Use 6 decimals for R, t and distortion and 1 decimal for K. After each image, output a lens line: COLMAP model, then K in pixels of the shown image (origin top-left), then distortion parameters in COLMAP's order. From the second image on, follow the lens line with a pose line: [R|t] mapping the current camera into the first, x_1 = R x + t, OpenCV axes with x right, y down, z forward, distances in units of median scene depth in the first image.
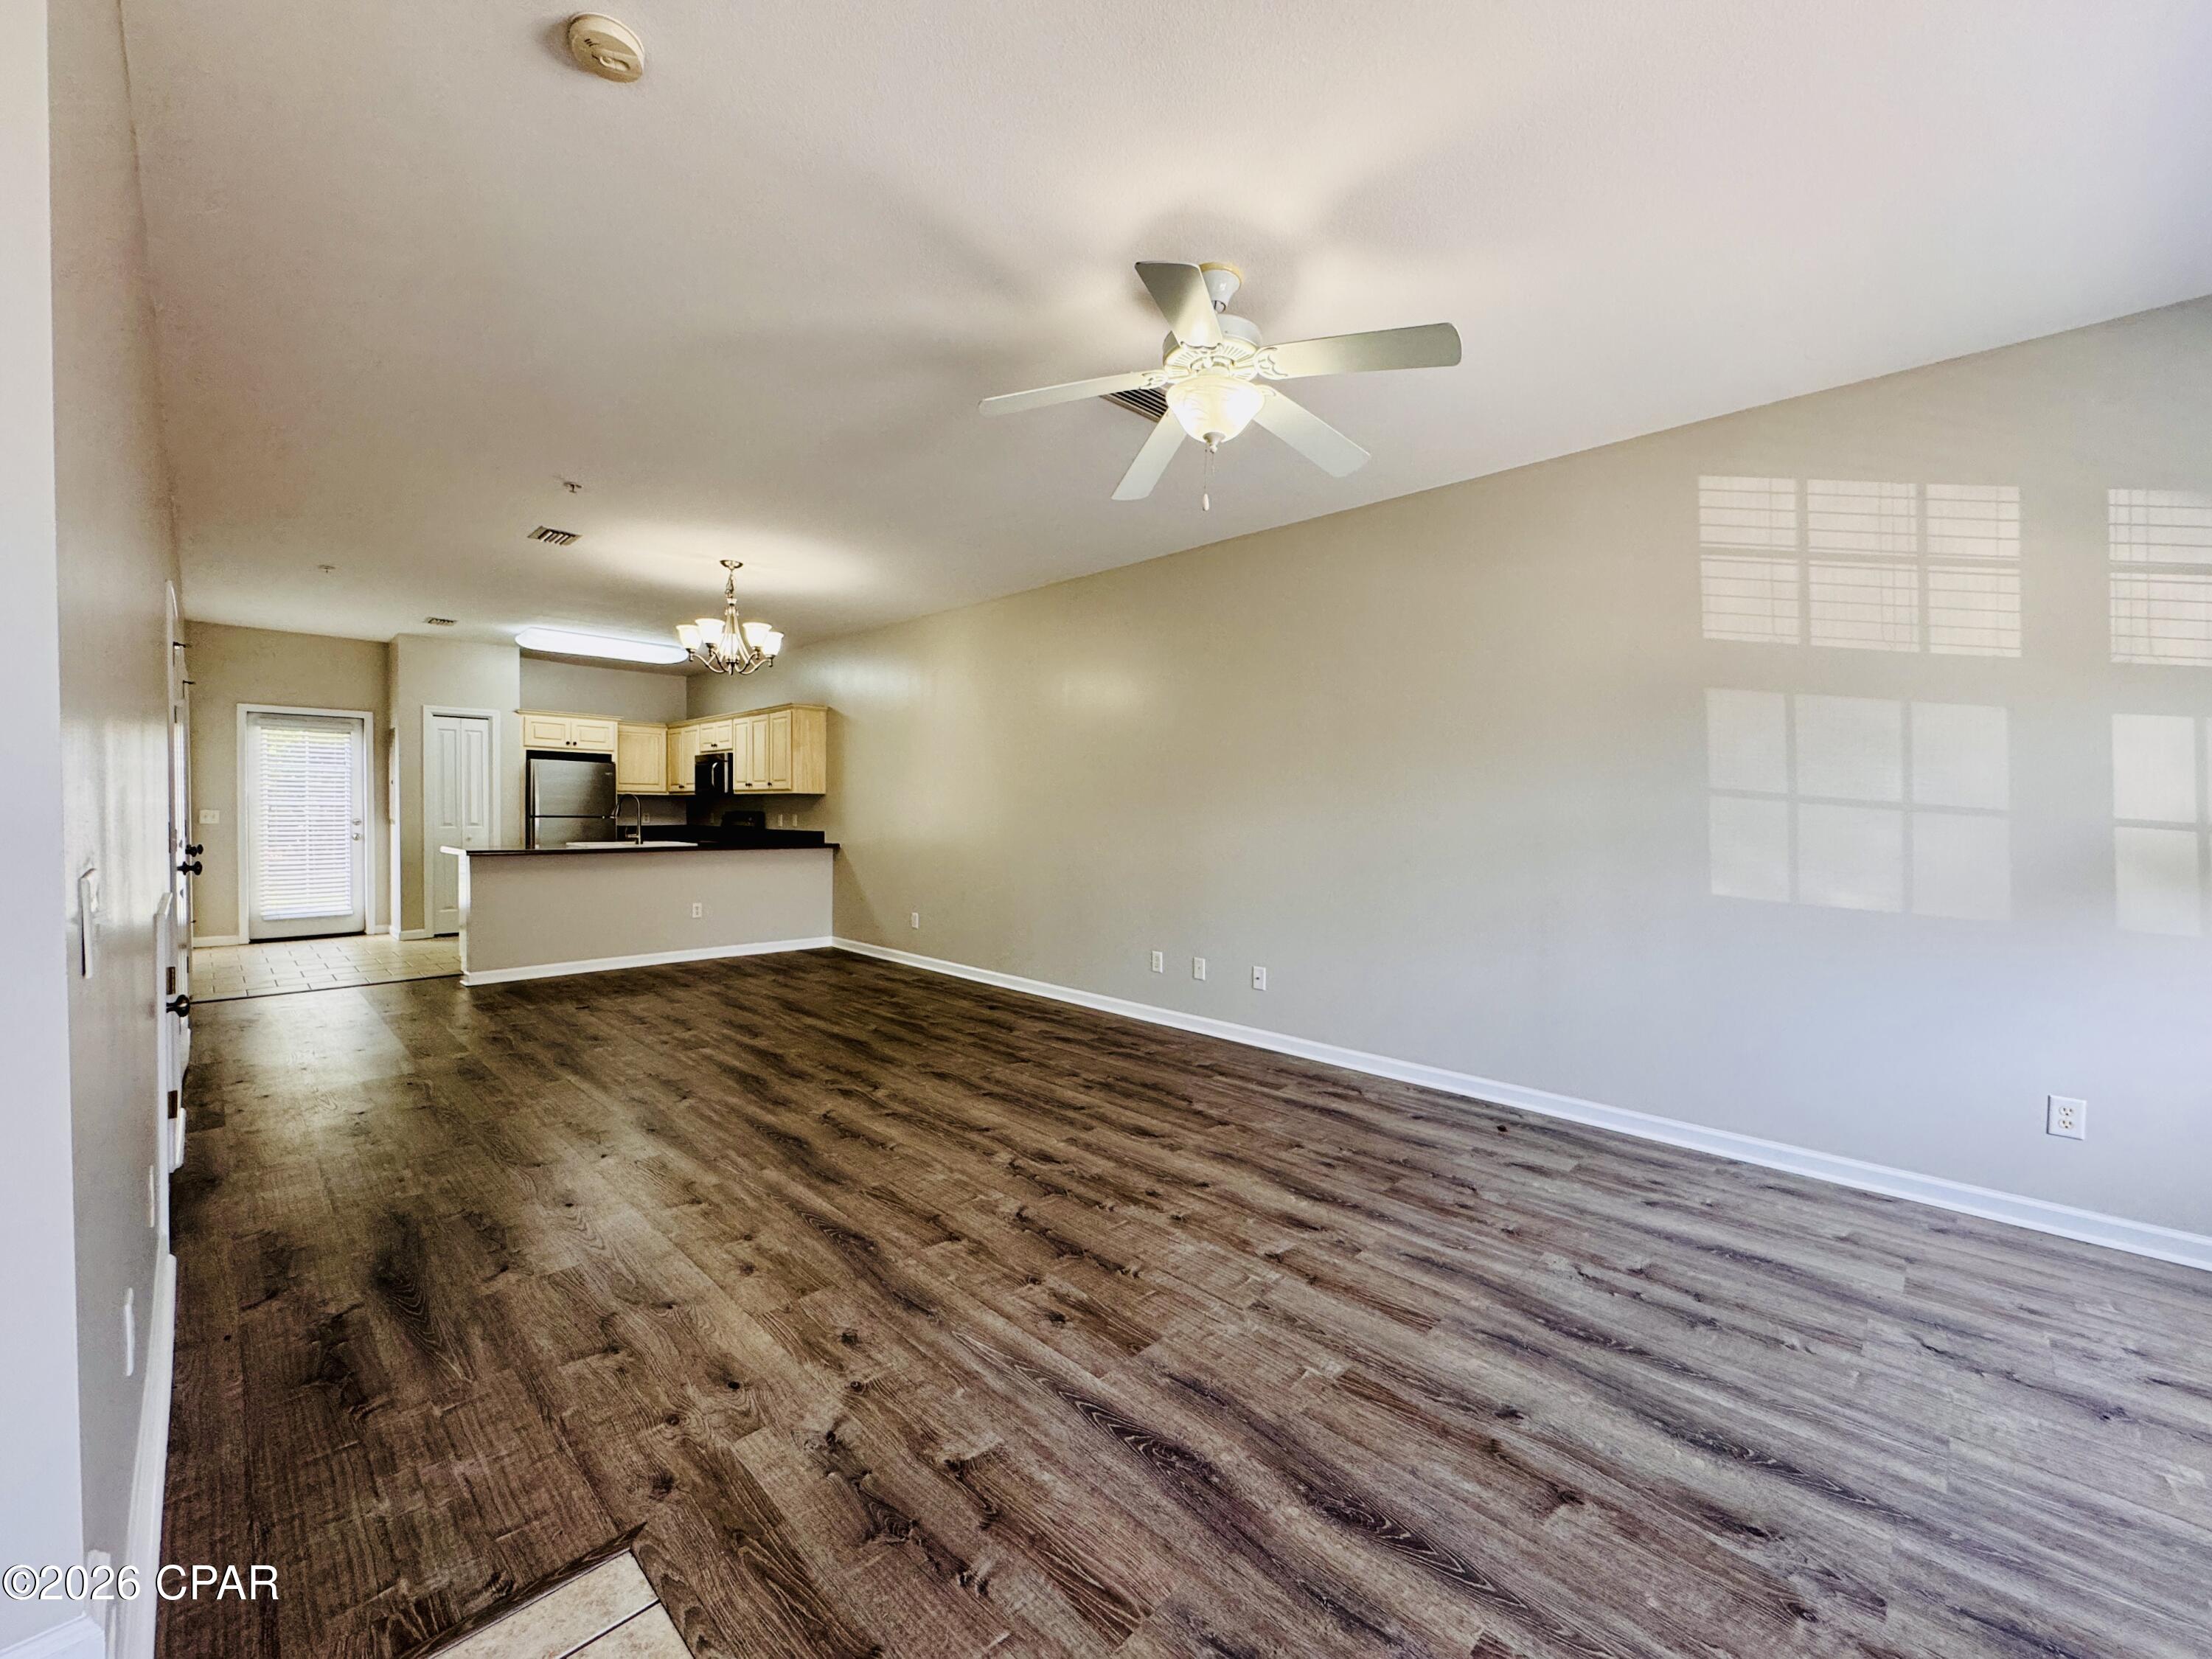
lens RADIAL K [[883.2, 0, 1092.1], [0, 883.2, 825.1], [0, 0, 1]] dist [0.002038, 0.000494]
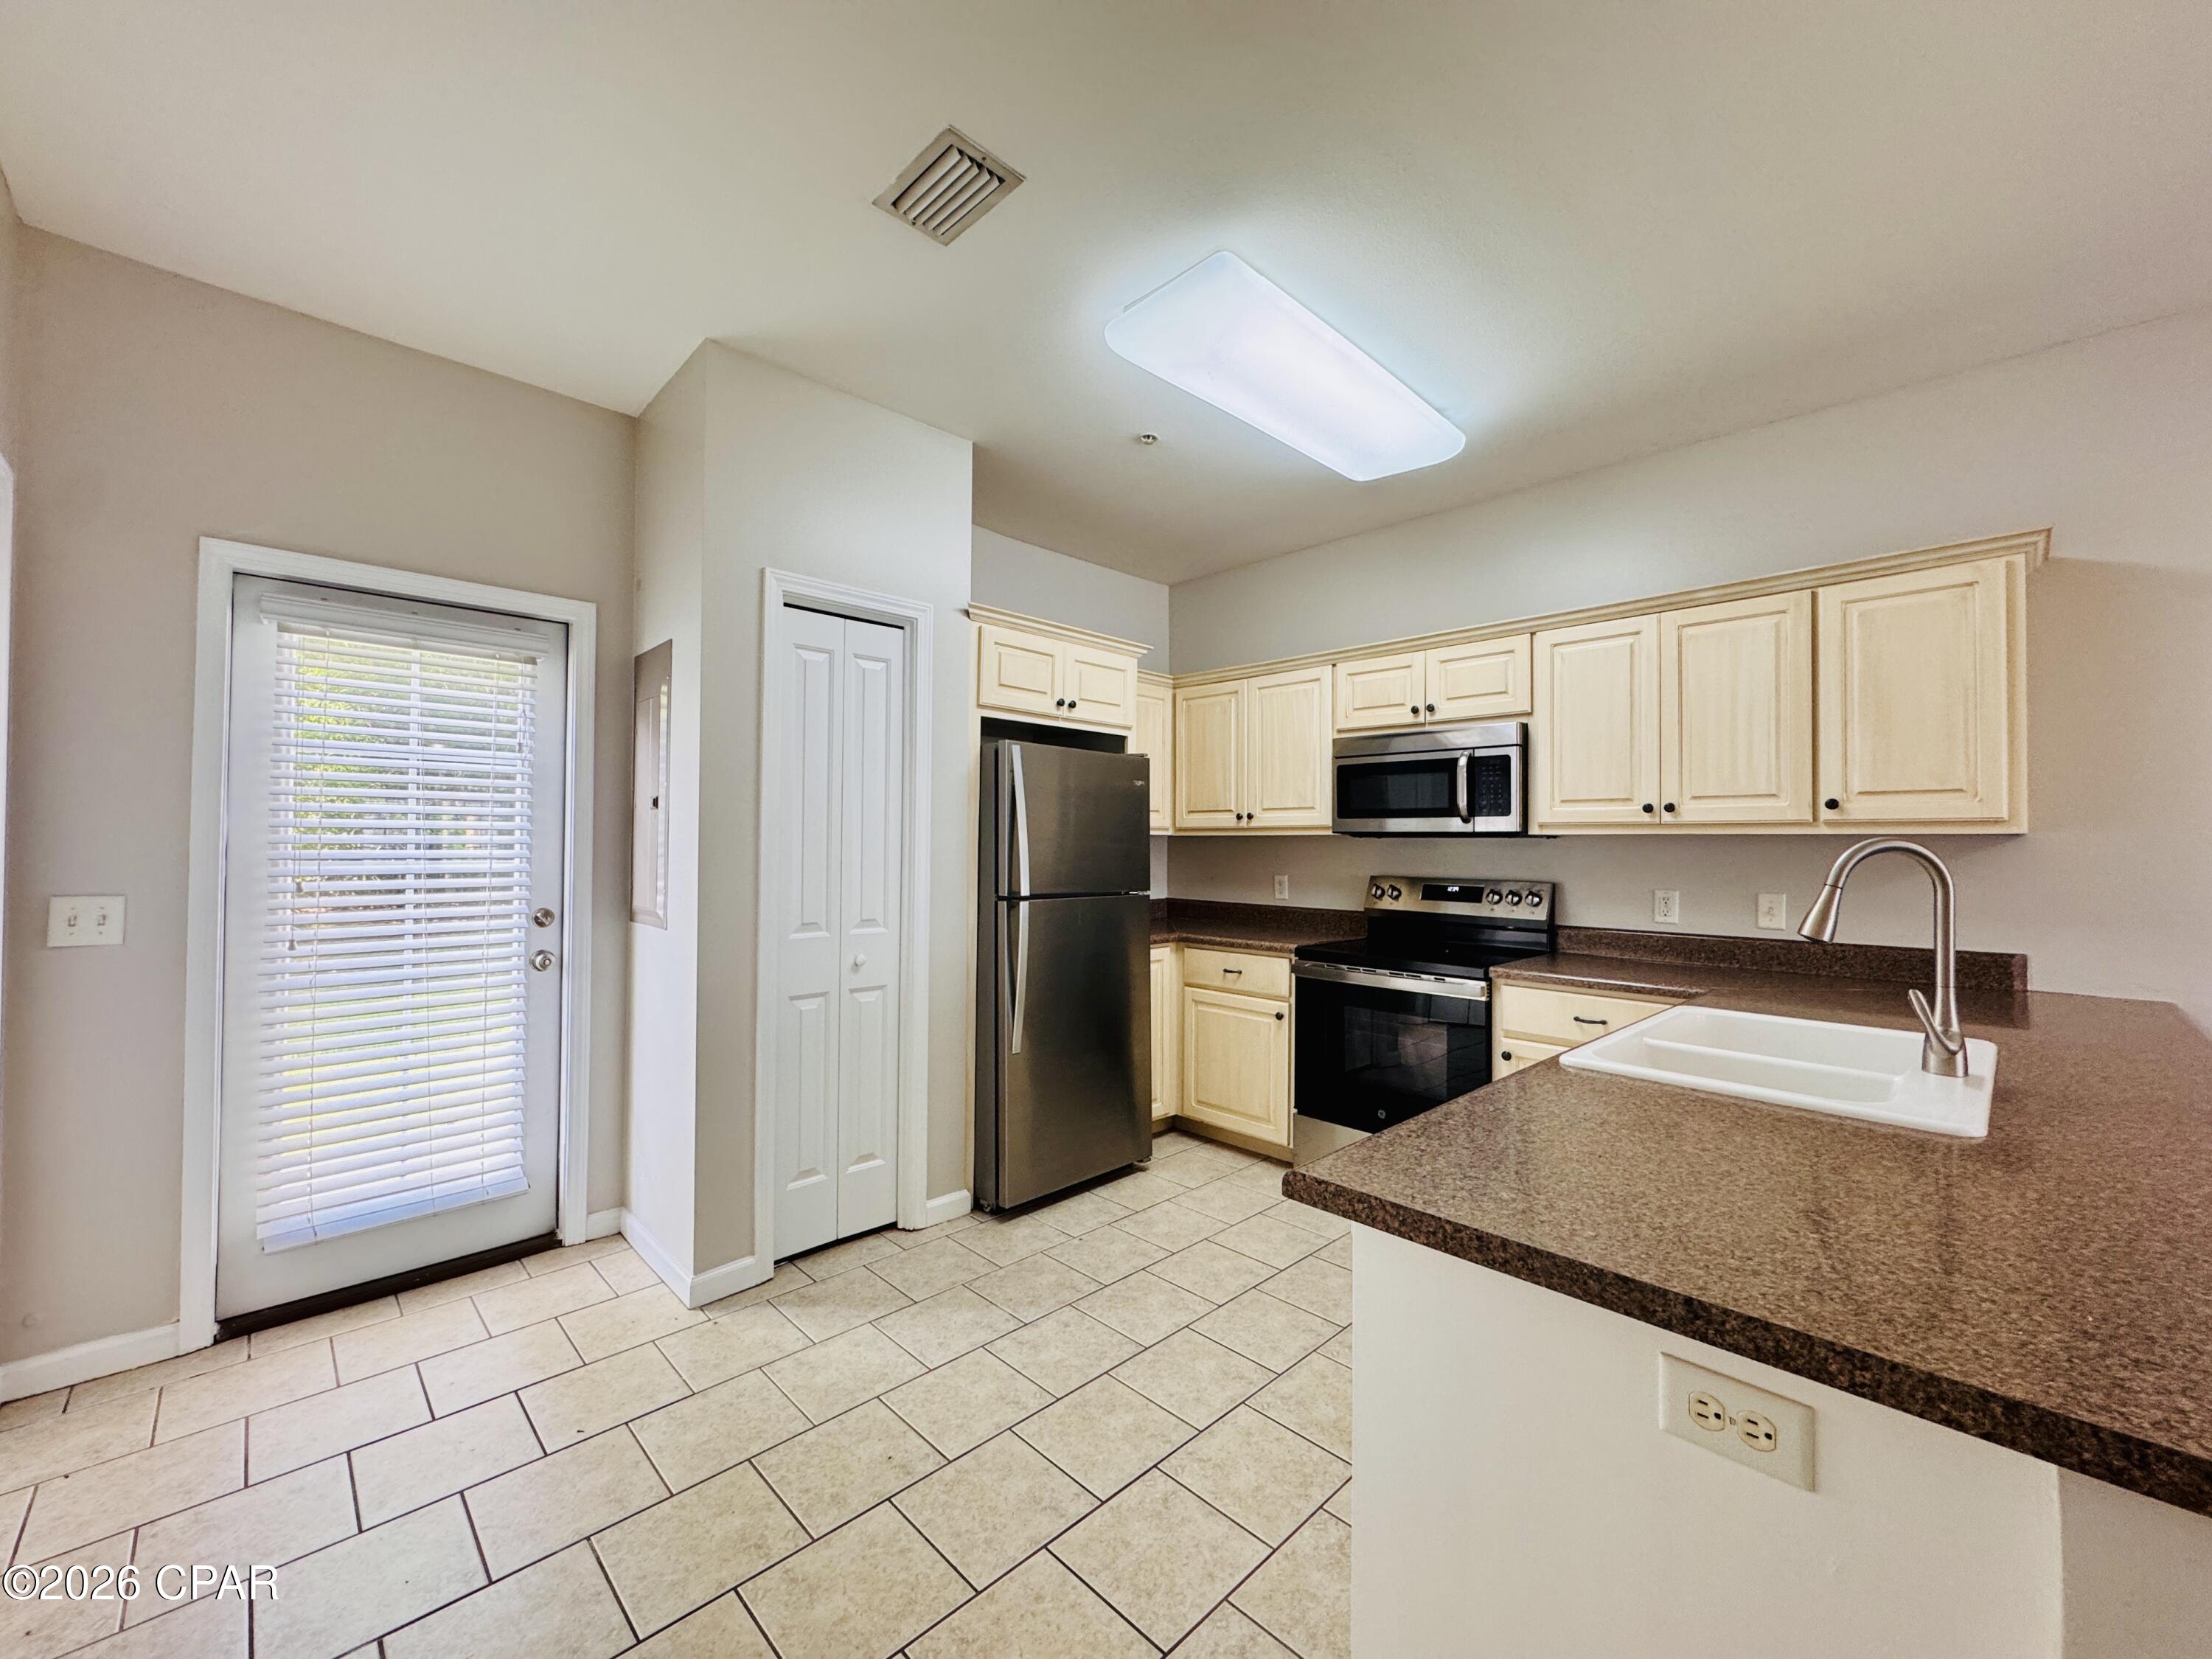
lens RADIAL K [[883.2, 0, 1100.6], [0, 883.2, 828.4], [0, 0, 1]] dist [0.002038, 0.000494]
pose [[0.999923, -0.002049, -0.012205, -1.515675], [0.001617, 0.999376, -0.035287, -0.064970], [0.012270, 0.035264, 0.999303, 1.629897]]
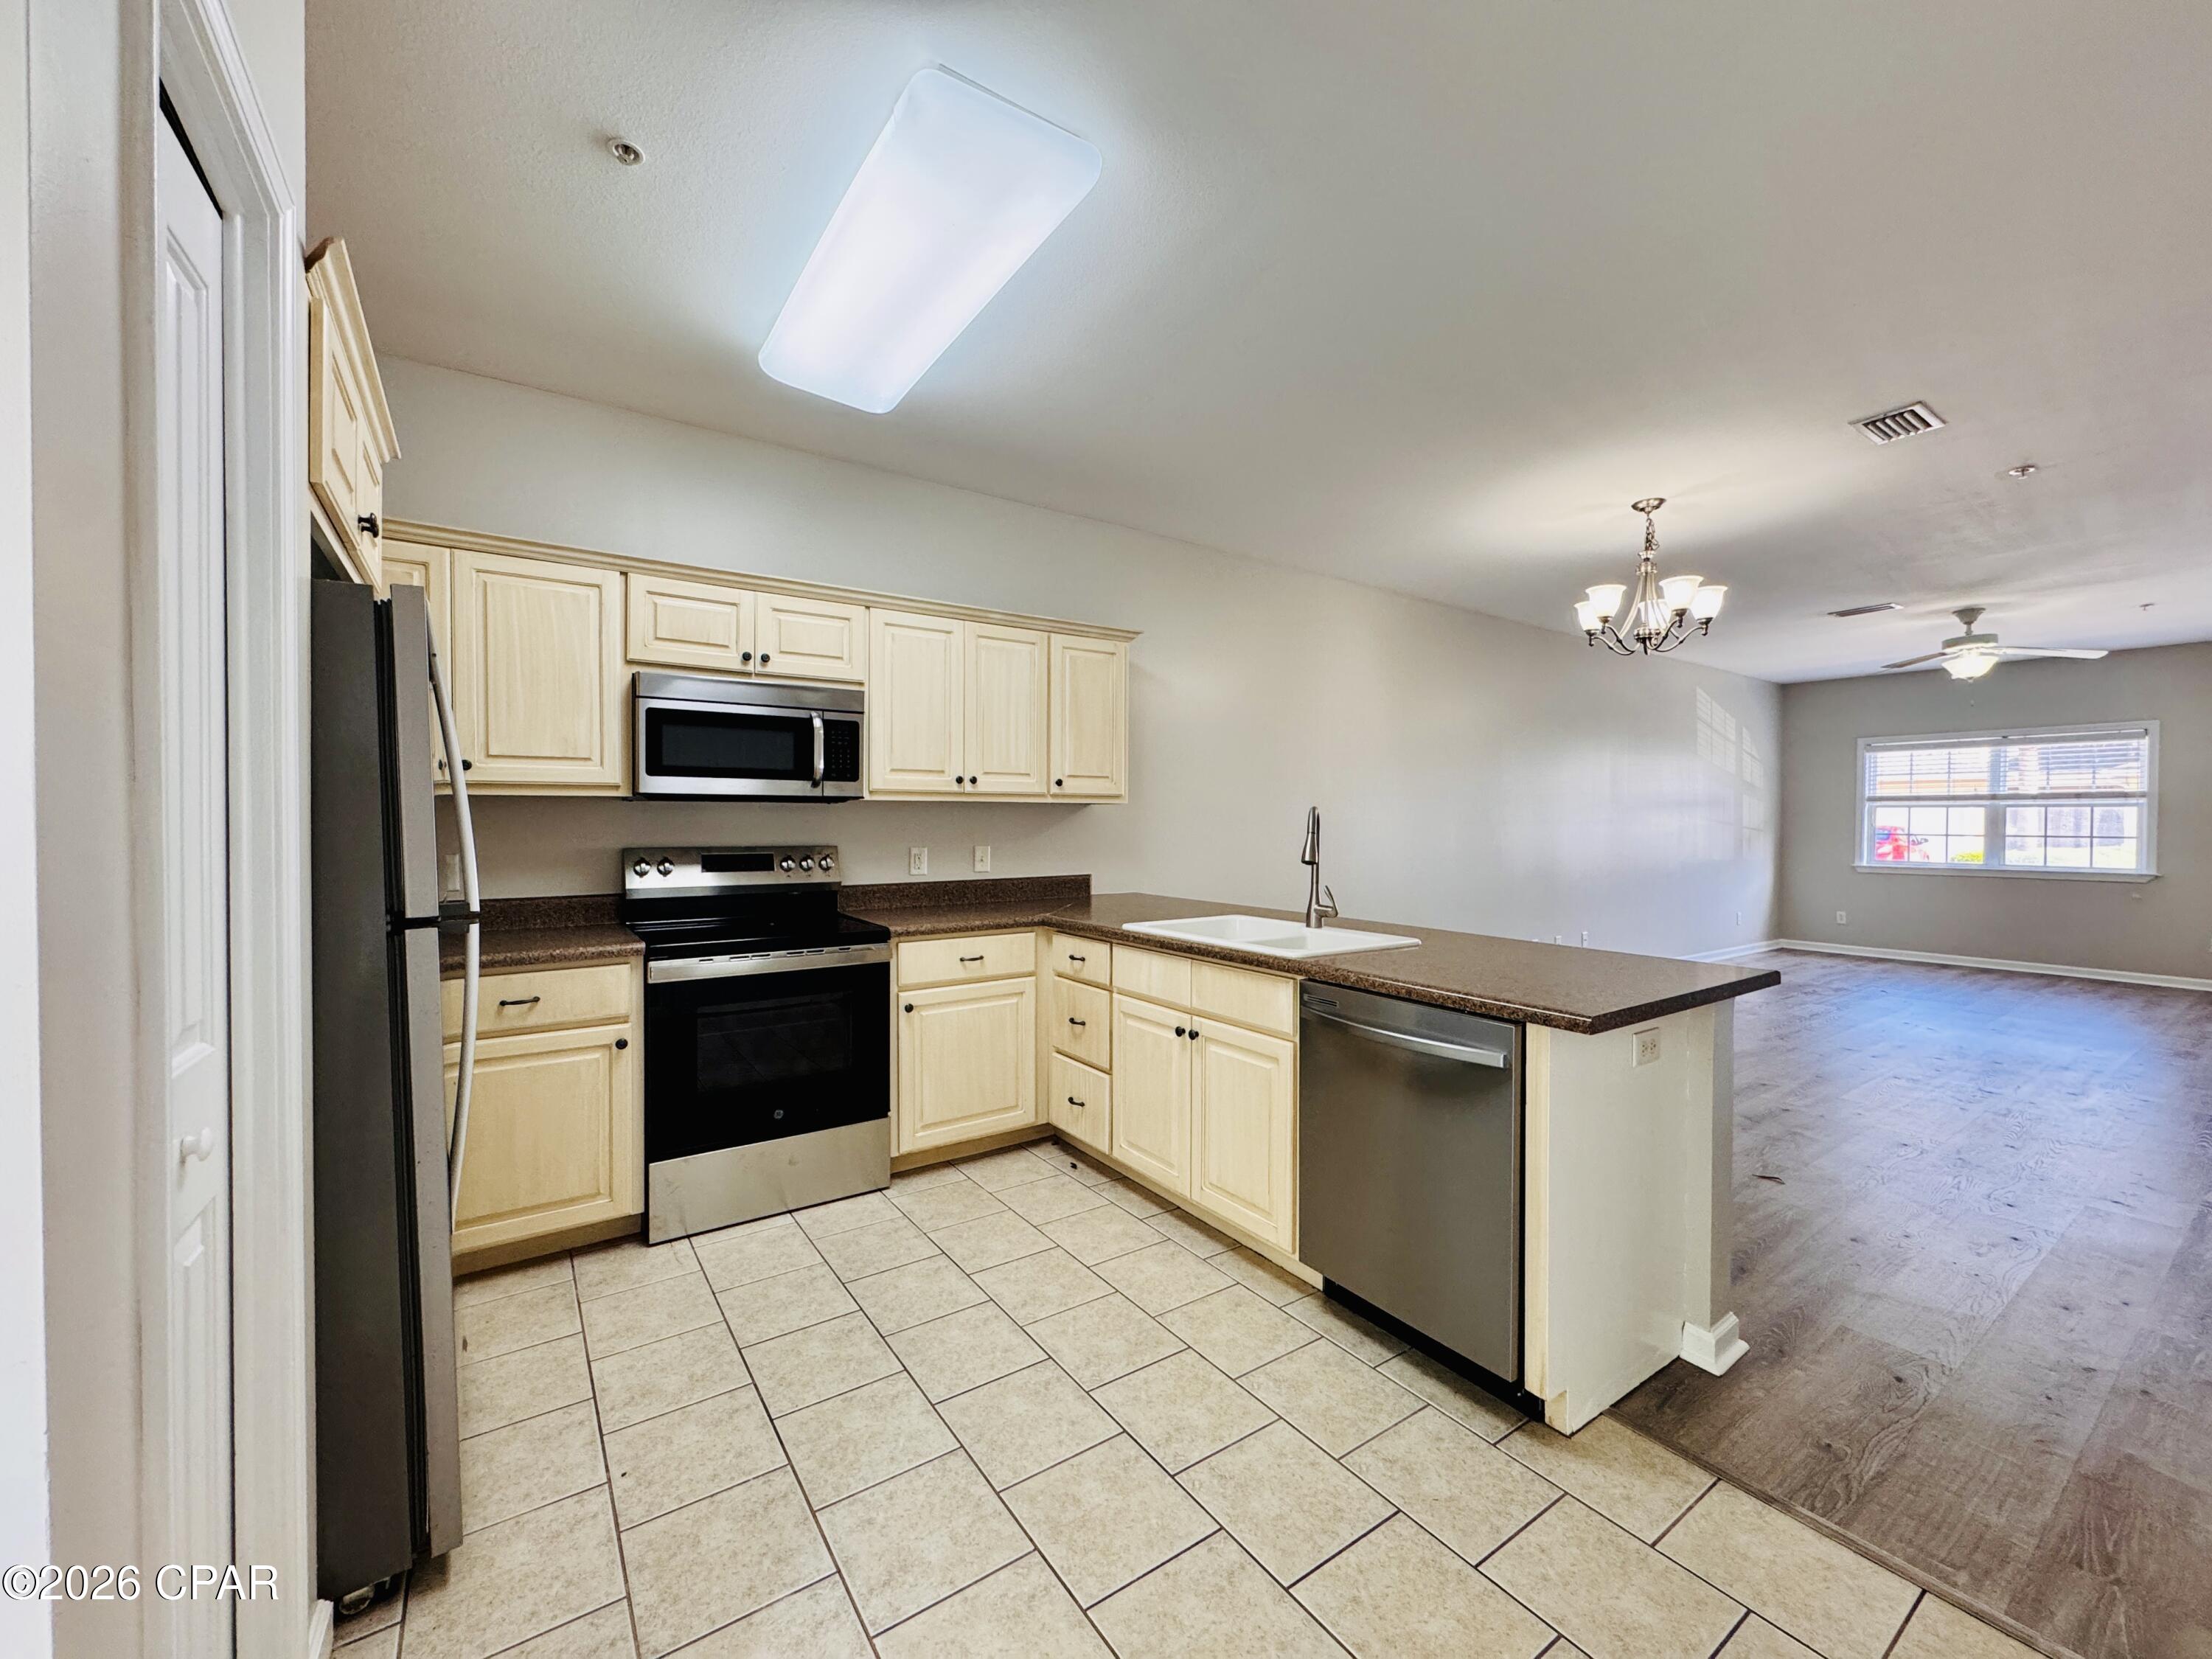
lens RADIAL K [[883.2, 0, 1110.9], [0, 883.2, 828.5], [0, 0, 1]] dist [0.002038, 0.000494]
pose [[0.176220, -0.024432, 0.984048, -1.994675], [0.012582, 0.999666, 0.022566, -0.077860], [-0.984270, 0.008404, 0.176468, 2.135379]]
